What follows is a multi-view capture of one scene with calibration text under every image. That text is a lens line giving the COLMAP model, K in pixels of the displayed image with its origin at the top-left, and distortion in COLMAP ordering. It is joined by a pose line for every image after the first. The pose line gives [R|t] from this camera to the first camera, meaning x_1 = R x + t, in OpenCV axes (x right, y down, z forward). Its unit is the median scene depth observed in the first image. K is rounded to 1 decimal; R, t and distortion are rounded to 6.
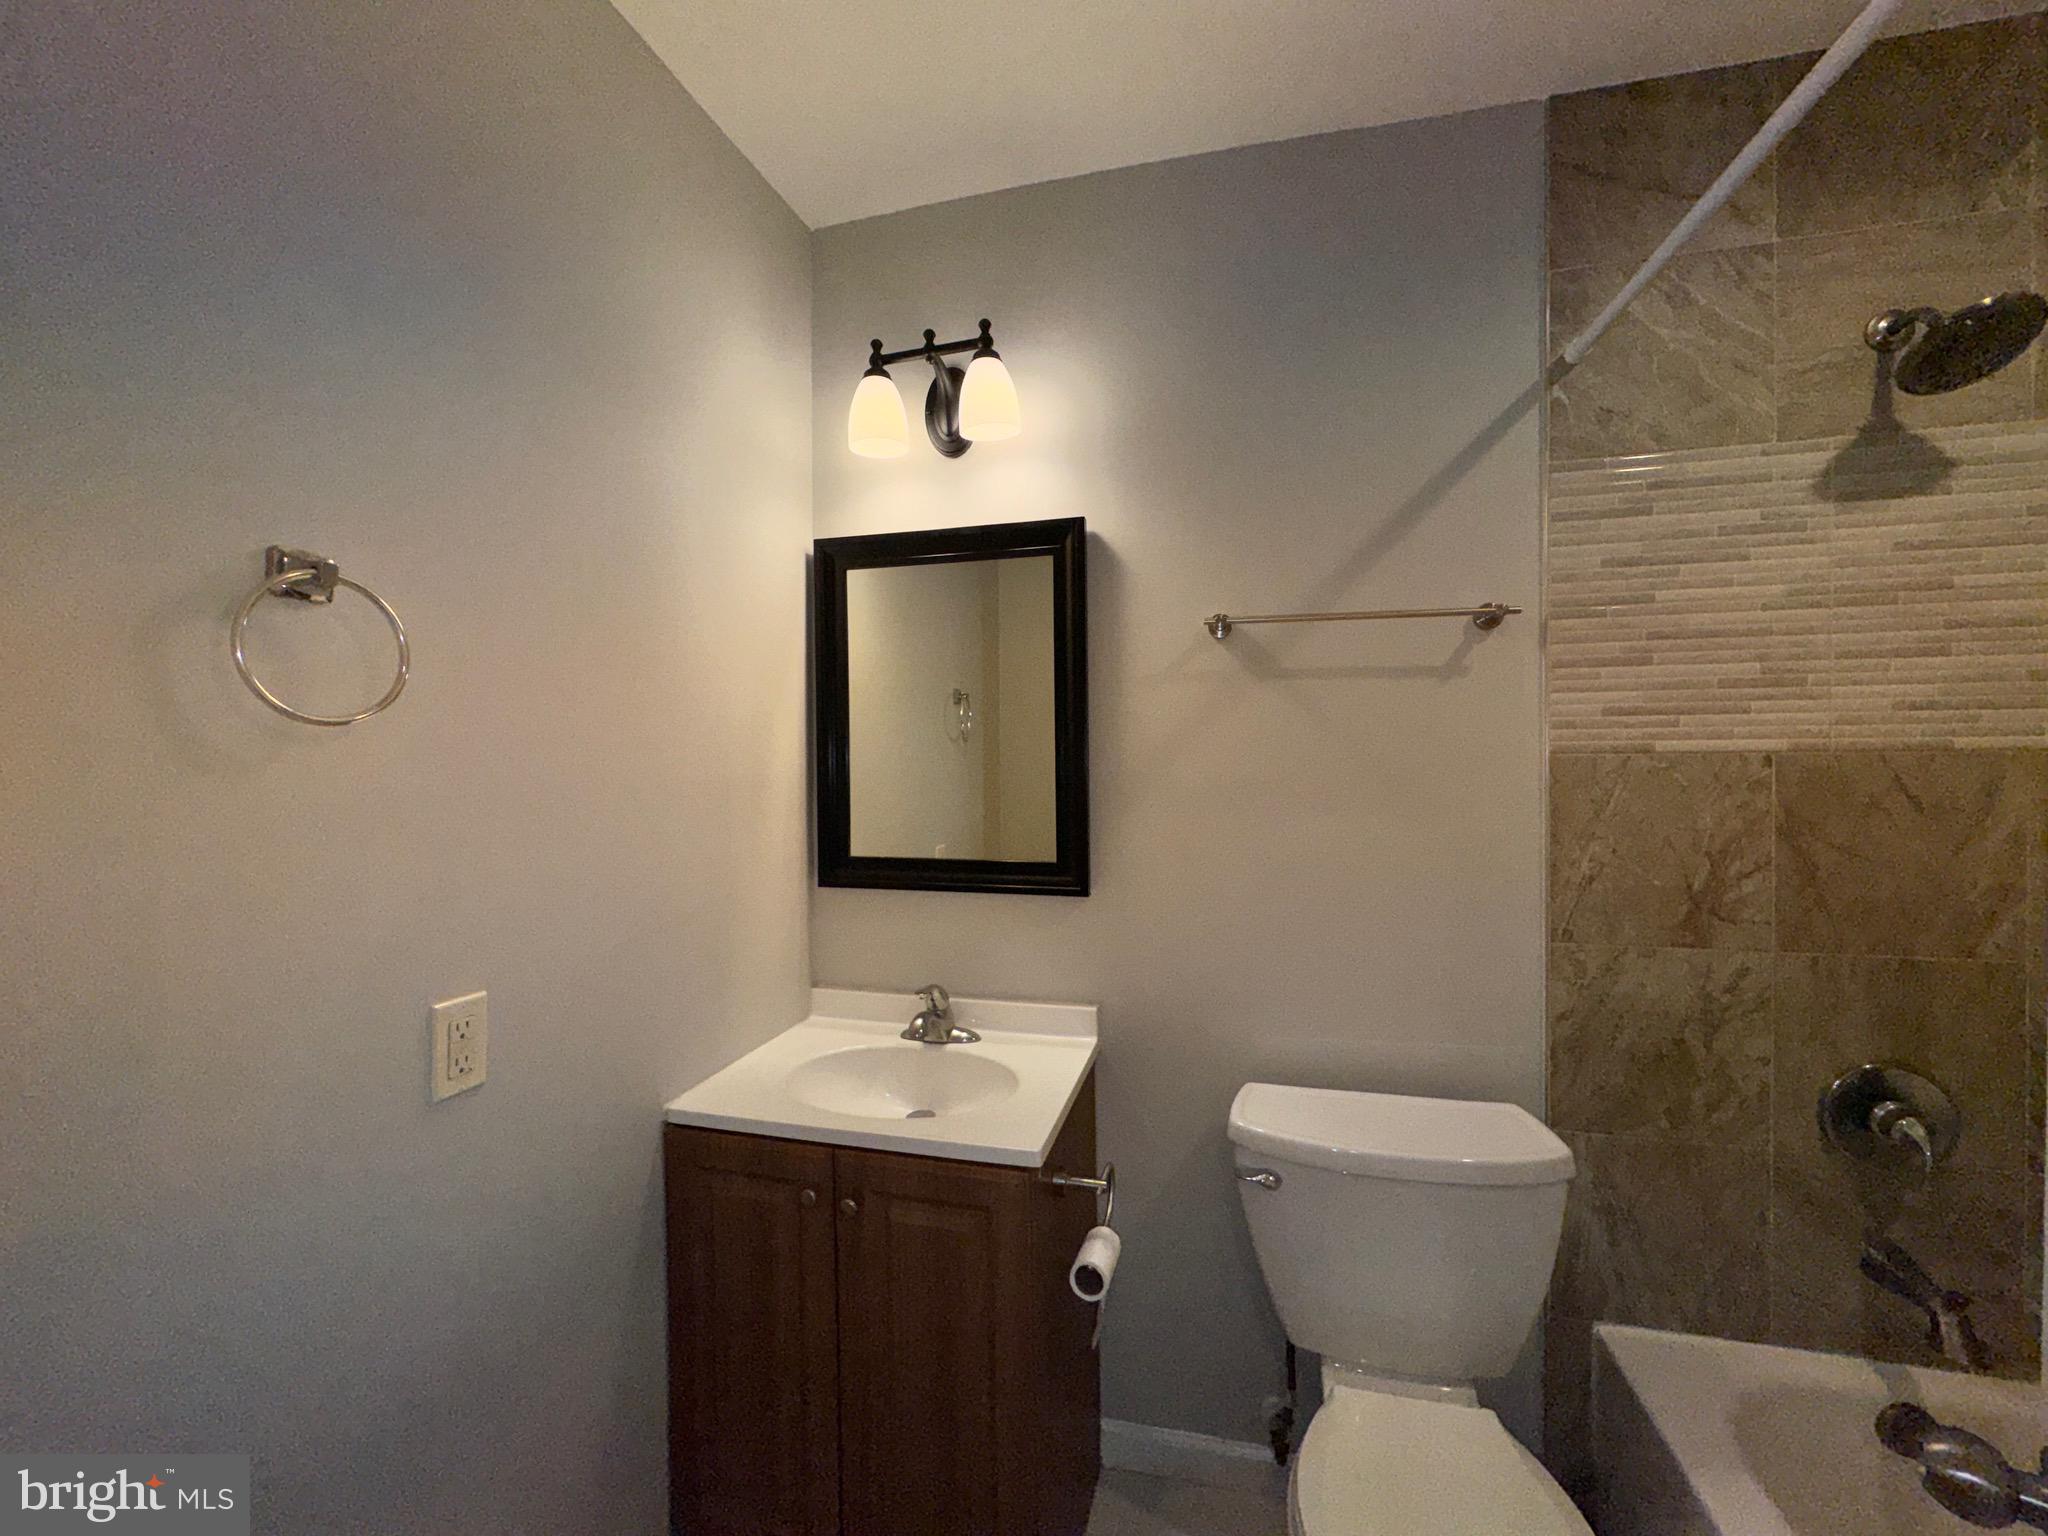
lens RADIAL K [[827.6, 0, 1019.2], [0, 827.6, 760.2], [0, 0, 1]] dist [0.000586, -0.000059]
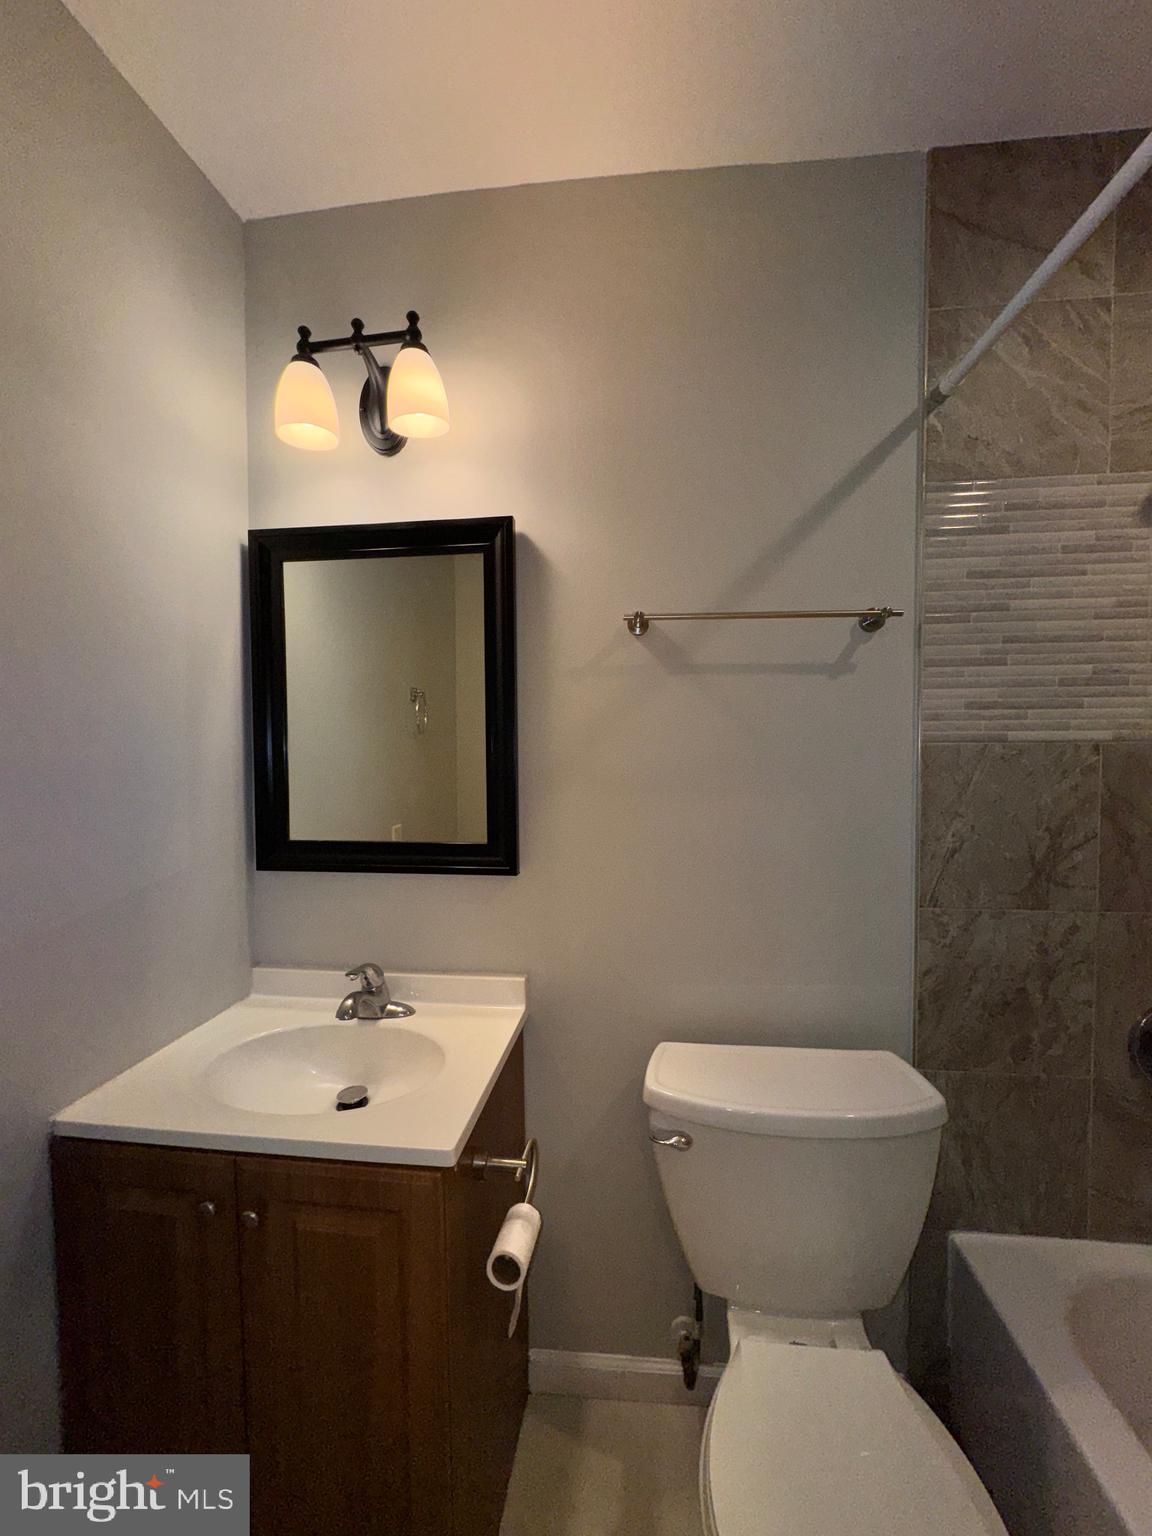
lens RADIAL K [[620.7, 0, 576.0], [0, 620.7, 768.0], [0, 0, 1]] dist [0.000586, -0.000059]
pose [[0.990704, -0.001388, 0.136025, 0.056248], [-0.001819, 0.999723, 0.023448, 0.008114], [-0.136020, -0.023478, 0.990428, 0.222078]]
